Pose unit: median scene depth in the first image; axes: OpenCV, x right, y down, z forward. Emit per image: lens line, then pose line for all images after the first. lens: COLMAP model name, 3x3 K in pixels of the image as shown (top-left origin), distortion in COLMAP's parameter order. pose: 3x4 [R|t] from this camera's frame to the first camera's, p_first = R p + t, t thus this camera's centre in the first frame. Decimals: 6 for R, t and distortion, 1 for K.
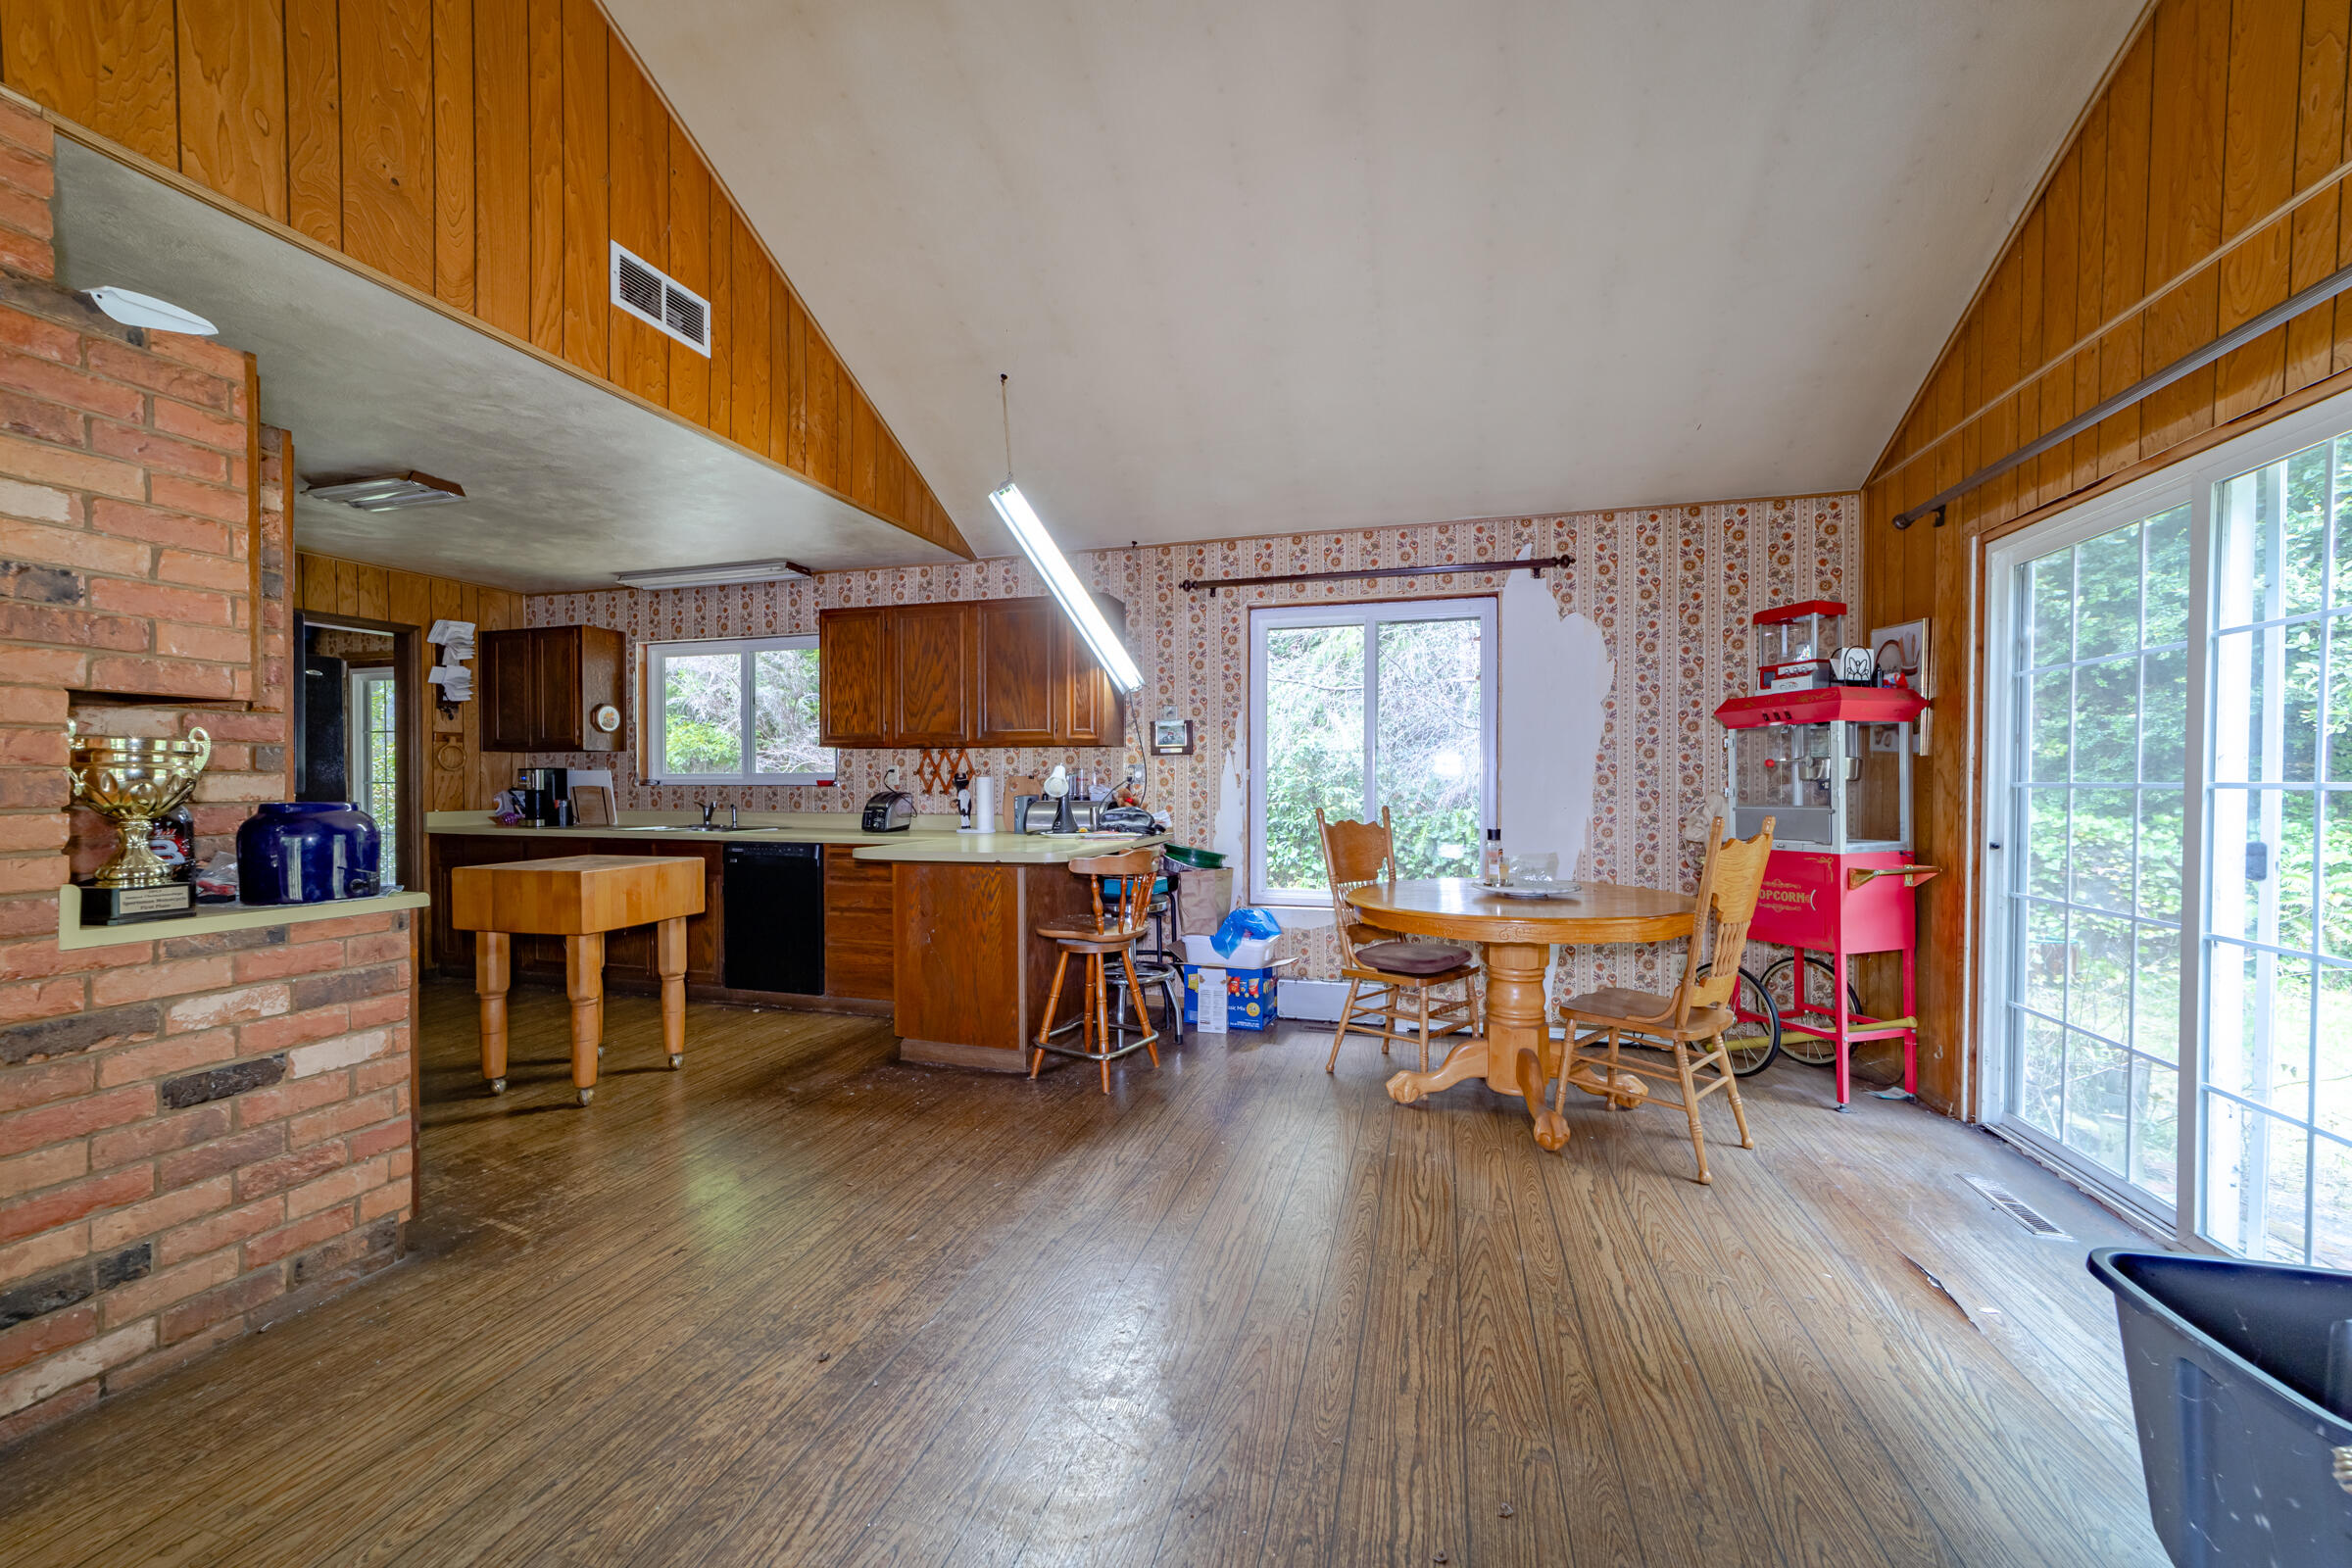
lens RADIAL K [[902.9, 0, 1172.3], [0, 902.9, 791.3], [0, 0, 1]] dist [-0.013819, 0.007207]
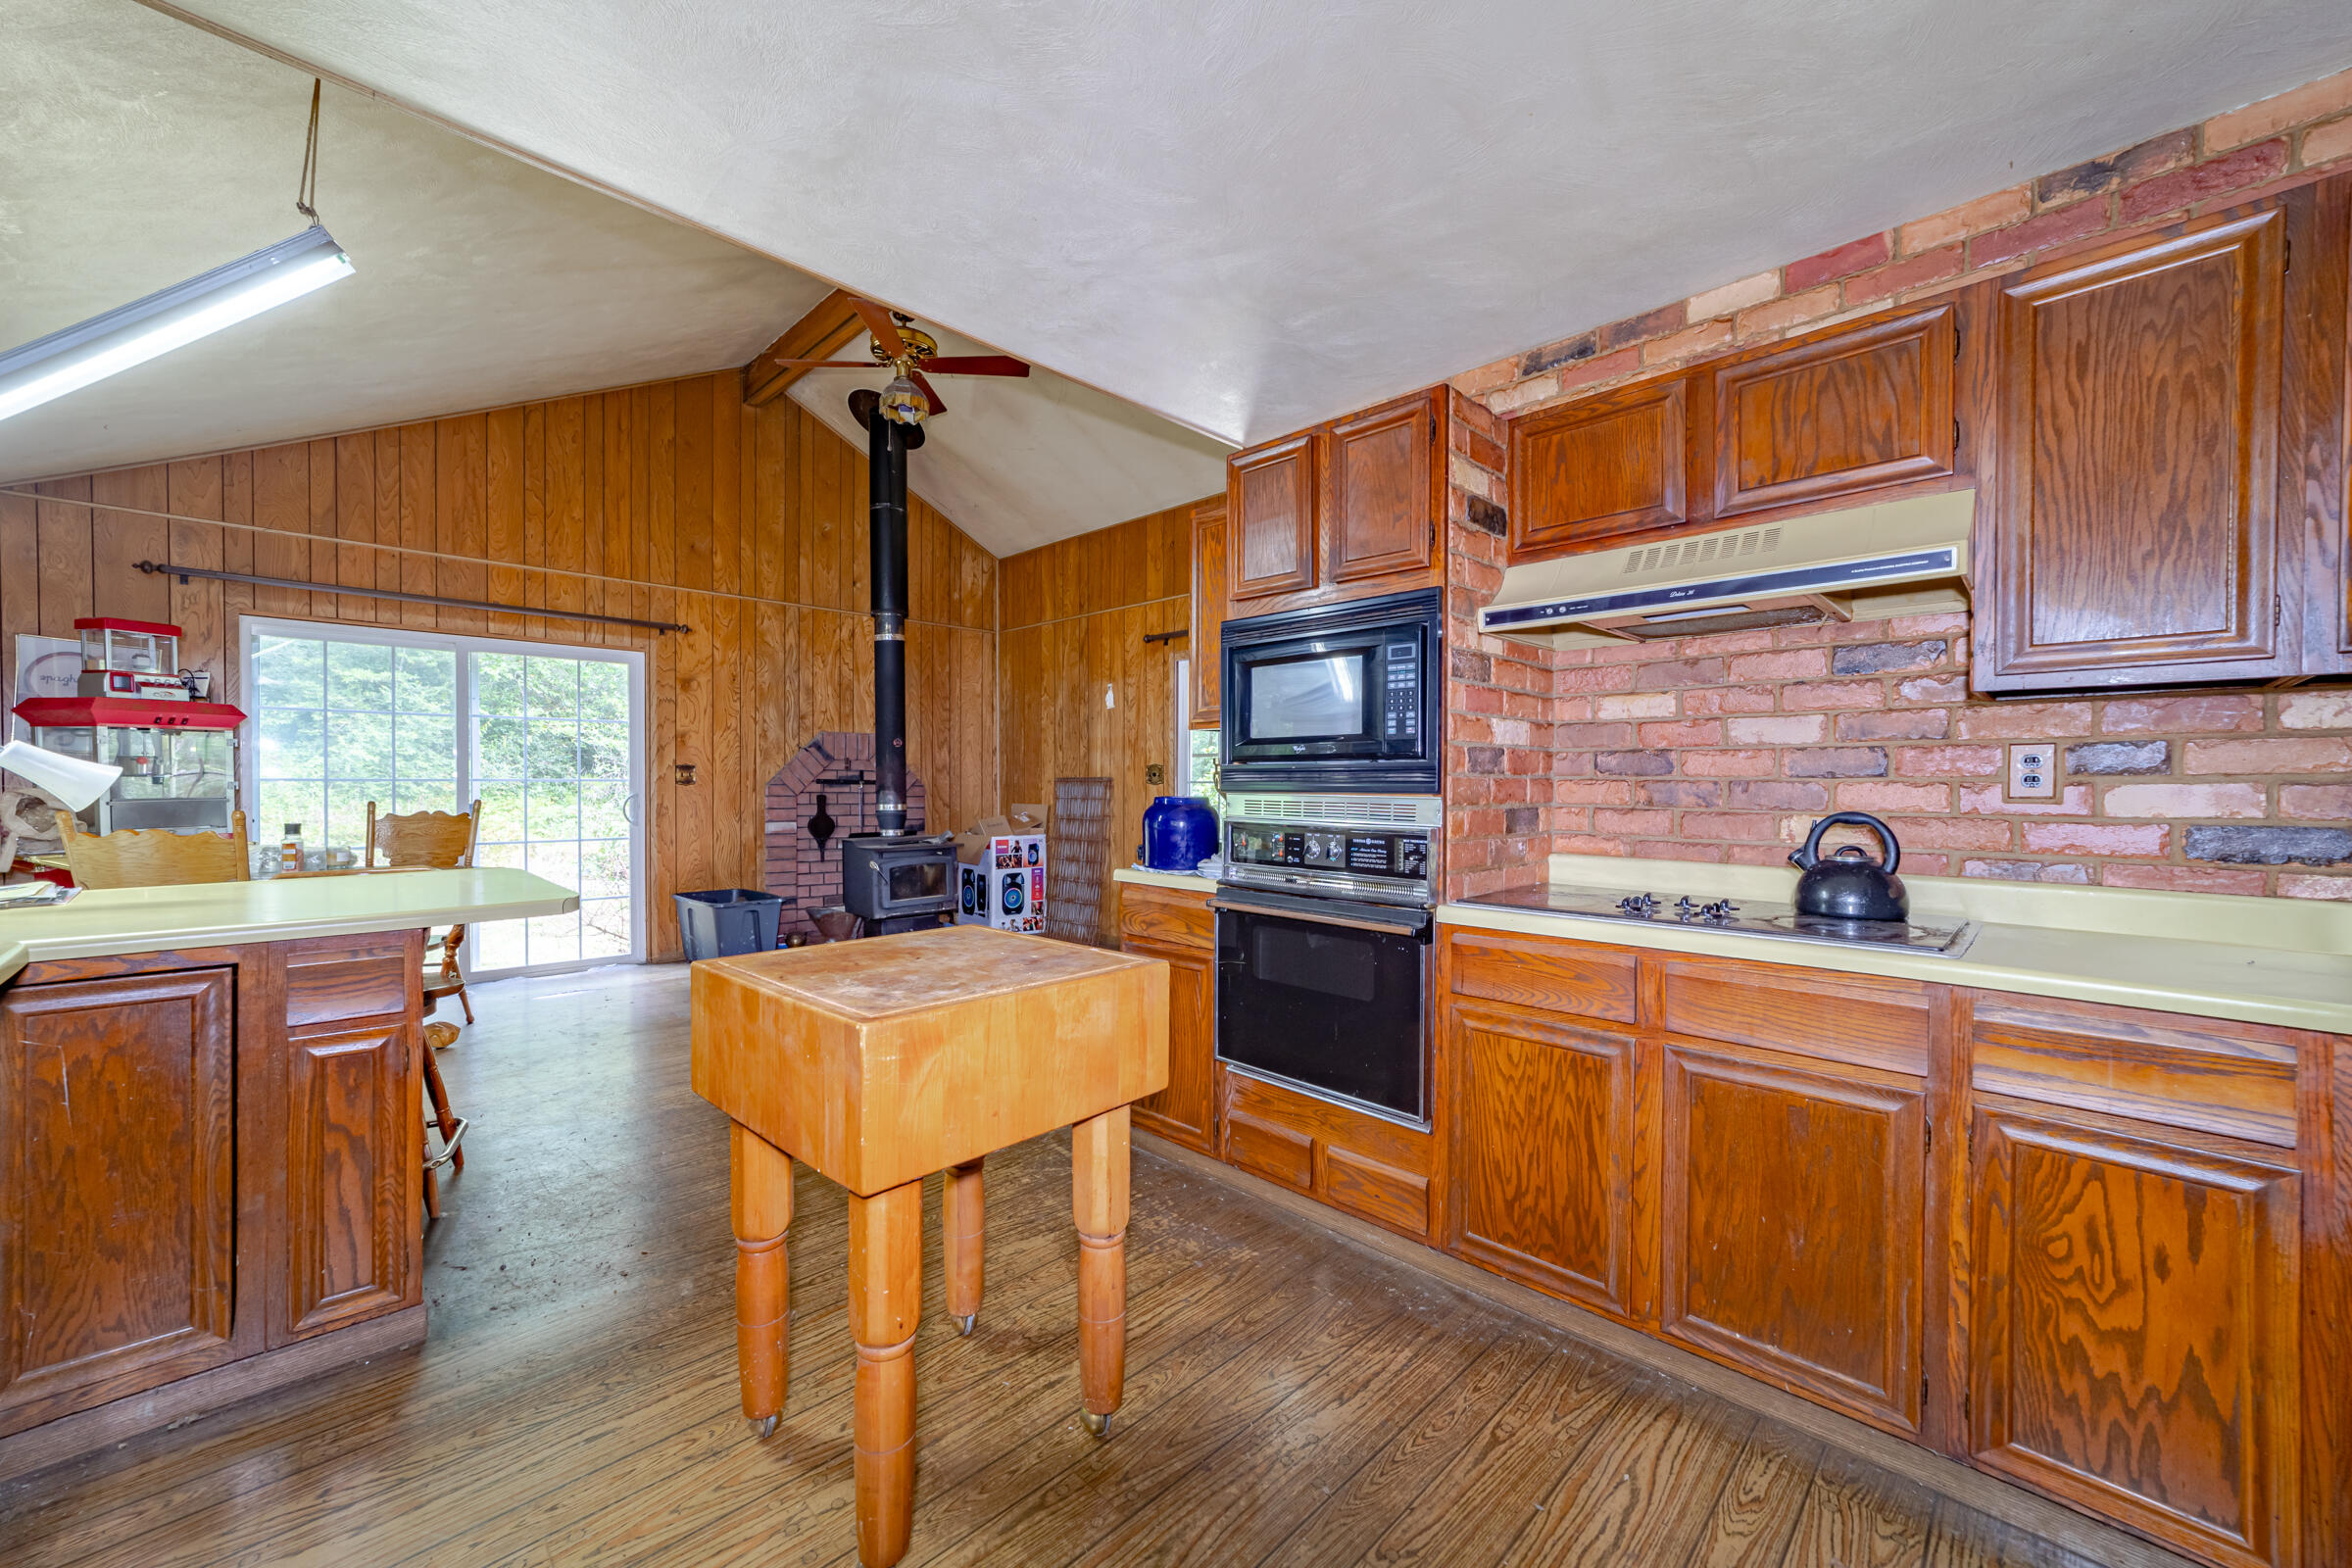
lens RADIAL K [[902.9, 0, 1178.7], [0, 902.9, 789.1], [0, 0, 1]] dist [-0.013819, 0.007207]
pose [[-0.878920, -0.007601, 0.476908, -0.762517], [0.001636, 0.999819, 0.018949, -0.011237], [-0.476965, 0.017434, -0.878749, 1.043319]]
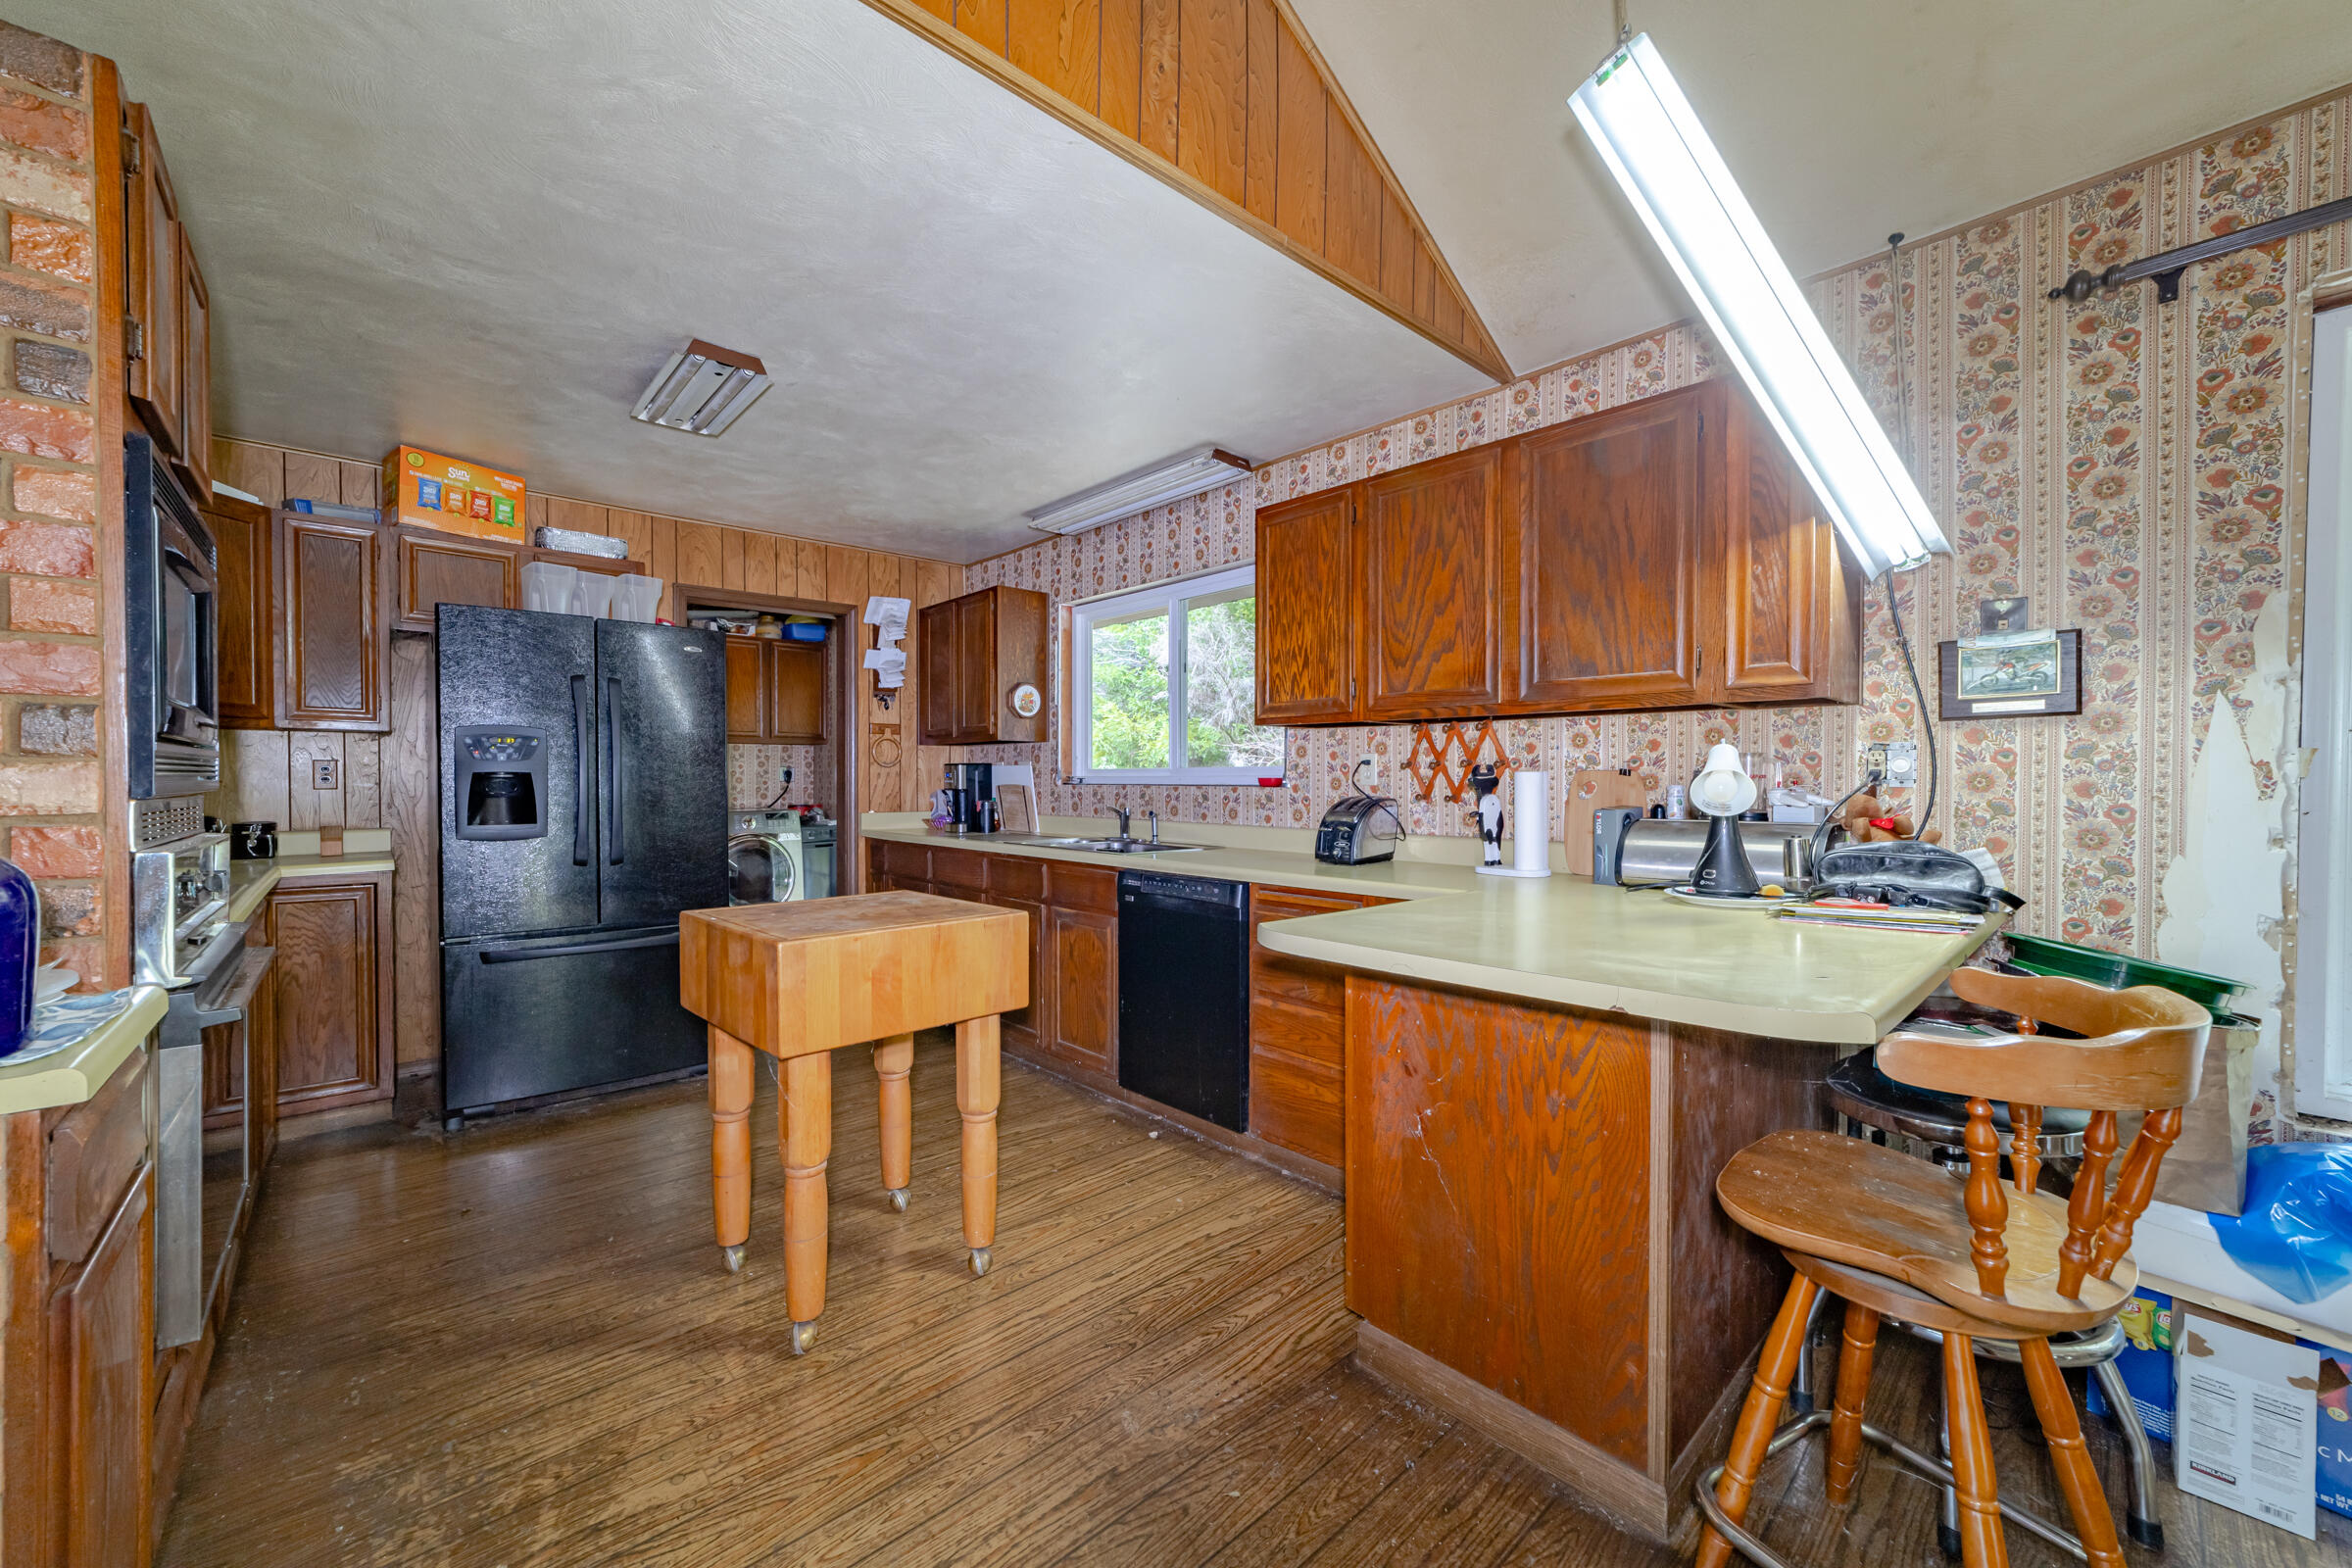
lens RADIAL K [[902.9, 0, 1172.0], [0, 902.9, 790.9], [0, 0, 1]] dist [-0.013819, 0.007207]
pose [[0.855869, 0.008157, -0.517129, -0.120148], [-0.008114, 0.999964, 0.002344, -0.004254], [0.517130, 0.002190, 0.855904, 0.458406]]
